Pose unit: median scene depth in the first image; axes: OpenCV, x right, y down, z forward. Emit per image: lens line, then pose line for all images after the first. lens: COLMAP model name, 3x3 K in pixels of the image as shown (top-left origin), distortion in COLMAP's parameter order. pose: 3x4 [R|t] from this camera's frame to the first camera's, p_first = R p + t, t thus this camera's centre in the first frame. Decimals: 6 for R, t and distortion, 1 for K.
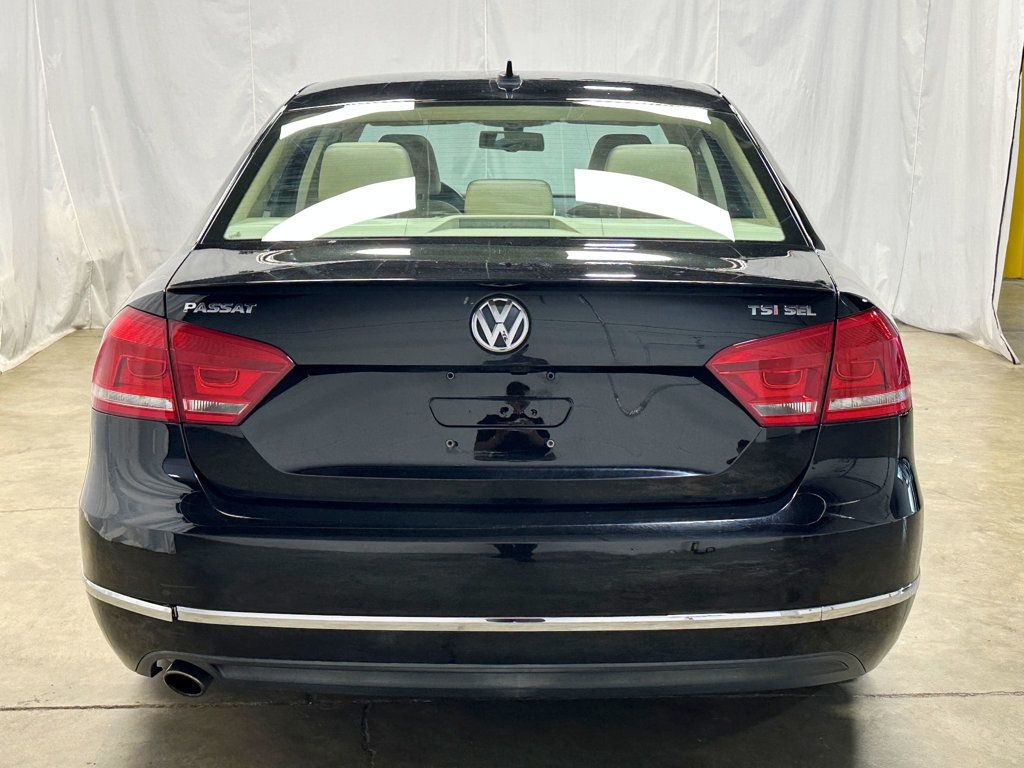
lens RADIAL K [[1403.5, 0, 512.0], [0, 1403.5, 384.0], [0, 0, 1]] dist [0.091360, -0.123900]
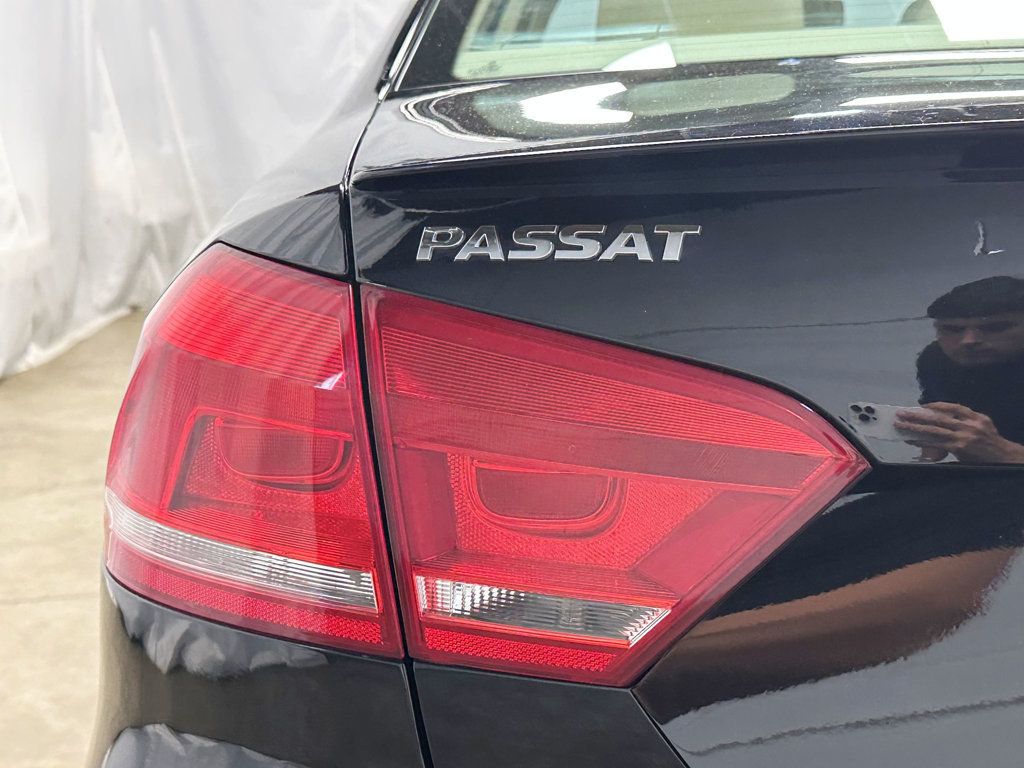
lens RADIAL K [[1418.3, 0, 512.0], [0, 1418.3, 384.0], [0, 0, 1]] dist [0.047991, 0.012153]
pose [[0.998998, 0.002904, -0.044669, -0.121473], [-0.002251, 0.999890, 0.014675, -0.018526], [0.044707, -0.014560, 0.998894, 0.435529]]
